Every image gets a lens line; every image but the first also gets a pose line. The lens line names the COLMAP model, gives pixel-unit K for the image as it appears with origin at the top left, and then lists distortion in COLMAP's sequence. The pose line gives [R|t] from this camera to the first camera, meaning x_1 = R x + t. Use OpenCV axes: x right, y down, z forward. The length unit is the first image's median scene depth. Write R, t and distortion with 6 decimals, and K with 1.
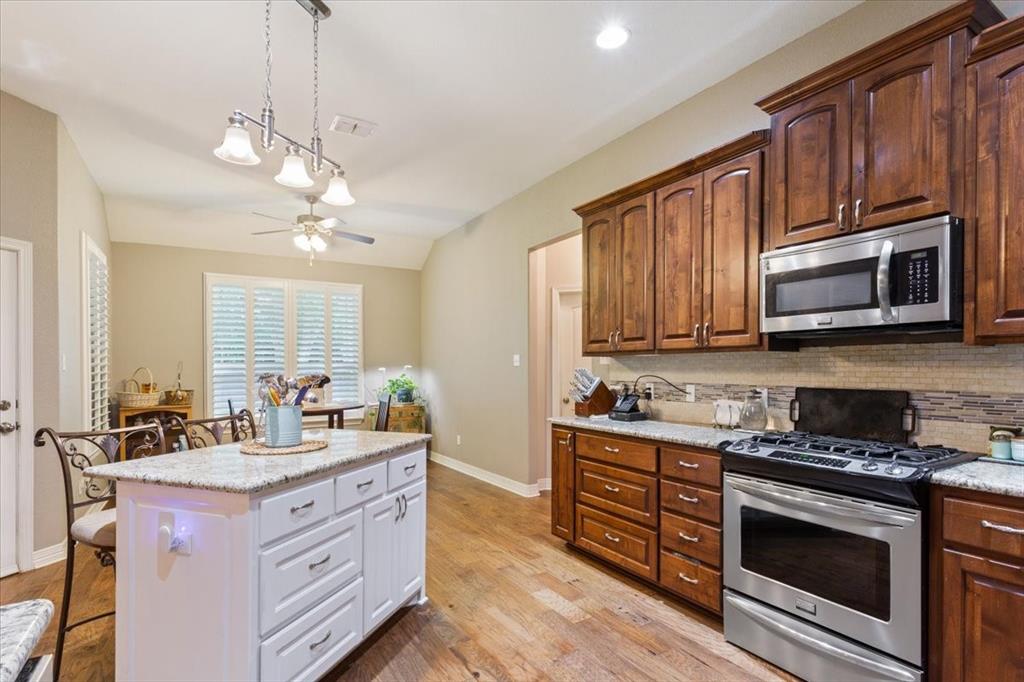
lens RADIAL K [[497.2, 0, 515.1], [0, 497.2, 368.7], [0, 0, 1]] dist [0.000027, 0.000264]
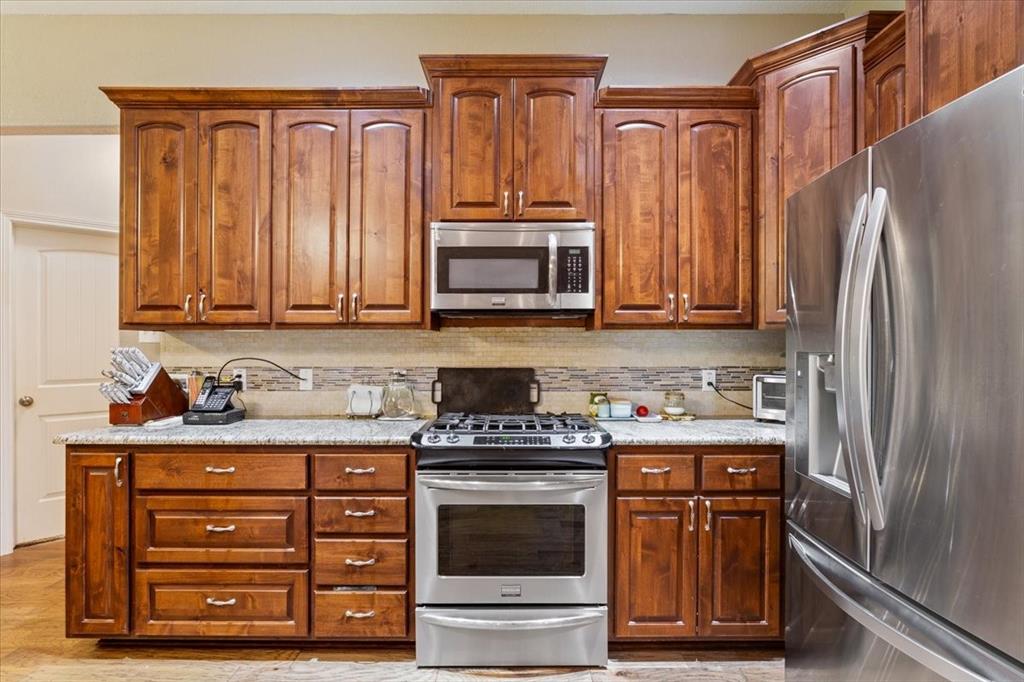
lens RADIAL K [[499.1, 0, 517.2], [0, 499.1, 347.0], [0, 0, 1]] dist [-0.010764, 0.000079]
pose [[0.531762, 0.002966, 0.846889, -0.186084], [0.001075, 0.999991, -0.004178, 0.000991], [-0.846893, 0.003132, 0.531754, 0.358707]]
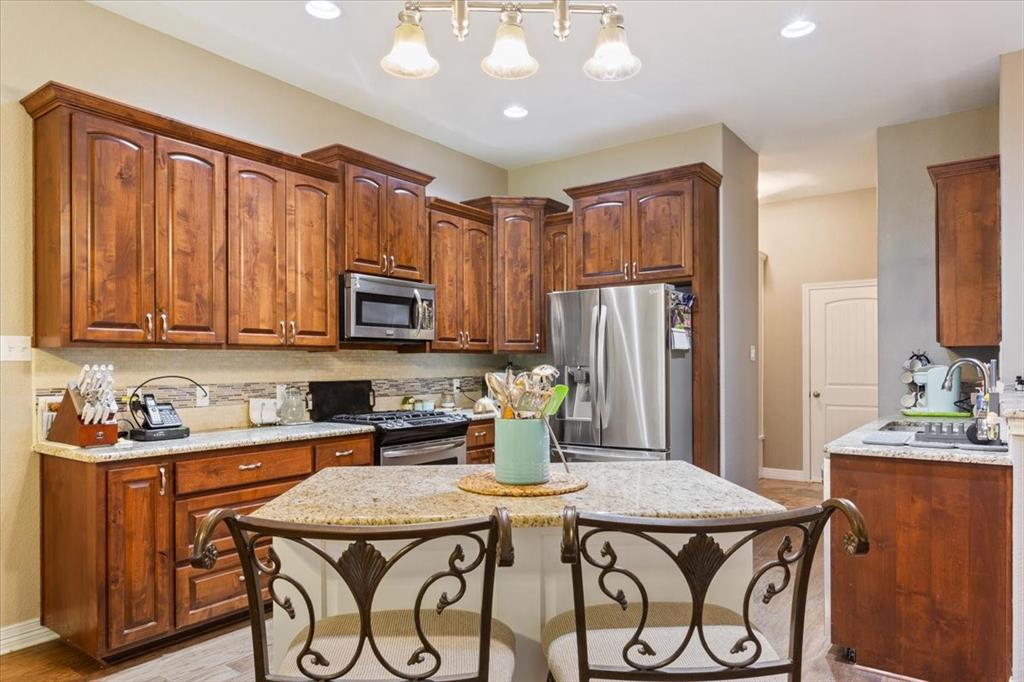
lens RADIAL K [[664.2, 0, 510.2], [0, 664.2, 368.2], [0, 0, 1]] dist [-0.000608, 0.000108]
pose [[-0.367150, 0.001405, 0.930161, -1.128437], [0.009650, 0.999951, 0.002298, 0.005596], [-0.930112, 0.009819, -0.367146, 1.173619]]
